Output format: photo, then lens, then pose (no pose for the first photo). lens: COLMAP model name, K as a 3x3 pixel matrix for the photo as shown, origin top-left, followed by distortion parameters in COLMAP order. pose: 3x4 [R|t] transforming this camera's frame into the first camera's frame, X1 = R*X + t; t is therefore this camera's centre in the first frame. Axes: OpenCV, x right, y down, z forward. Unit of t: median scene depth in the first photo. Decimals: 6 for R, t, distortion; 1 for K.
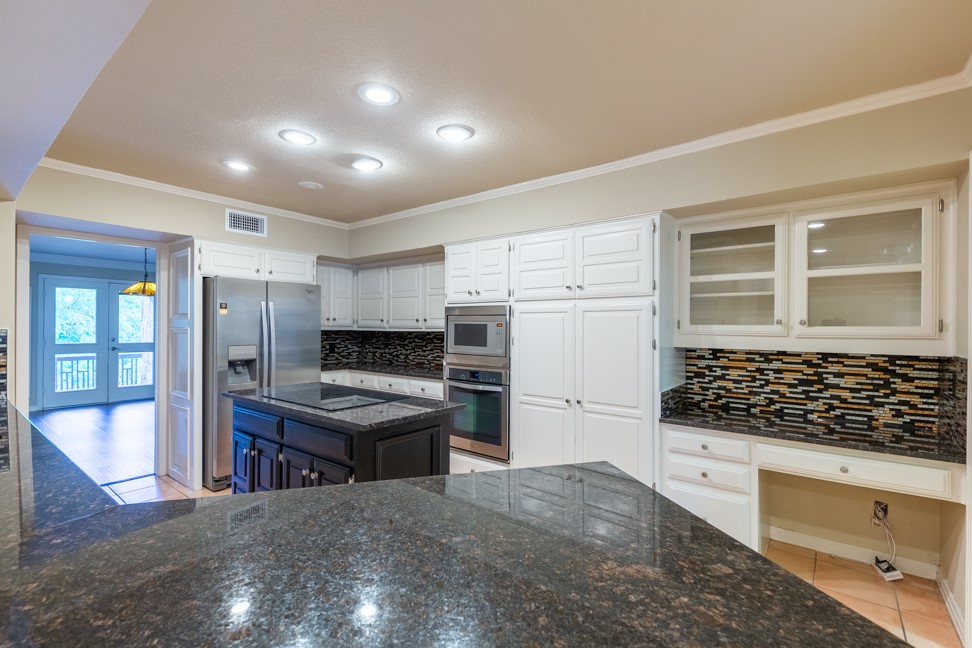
lens RADIAL K [[438.5, 0, 489.2], [0, 438.5, 325.8], [0, 0, 1]] dist [0.009212, -0.001410]
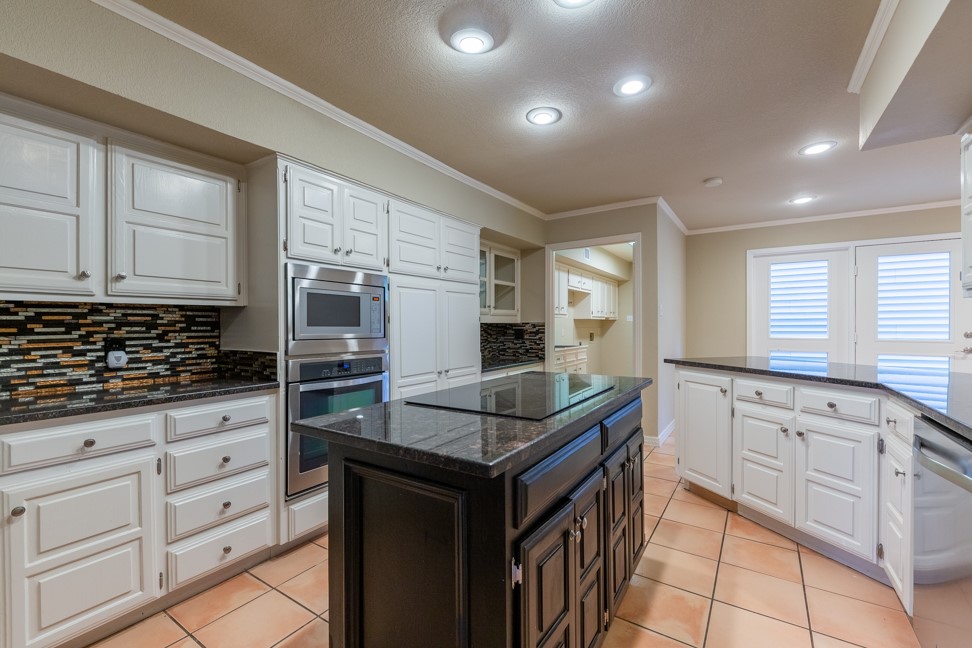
lens RADIAL K [[421.4, 0, 462.7], [0, 421.4, 320.5], [0, 0, 1]] dist [-0.009211, -0.000516]
pose [[-0.070050, 0.009833, 0.997495, -0.786092], [0.005705, 0.999939, -0.009456, 0.047970], [-0.997527, 0.005028, -0.070101, 0.924224]]
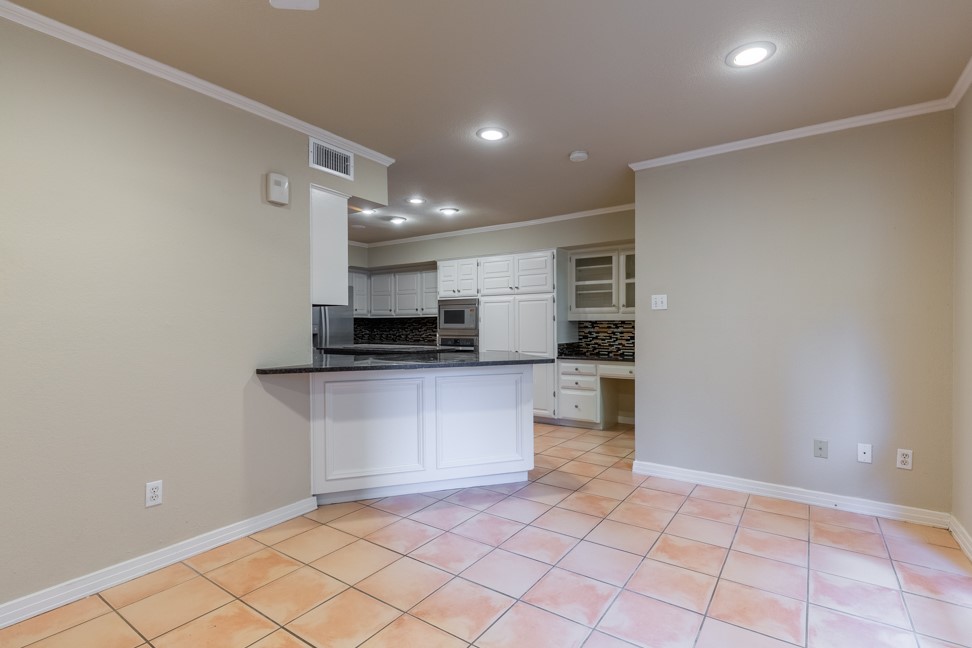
lens RADIAL K [[453.0, 0, 484.8], [0, 453.0, 323.9], [0, 0, 1]] dist [0.021032, -0.000127]
pose [[0.998644, -0.007068, 0.051581, -0.017592], [0.007130, 0.999974, -0.001021, 0.053695], [-0.051572, 0.001387, 0.998668, -0.748895]]
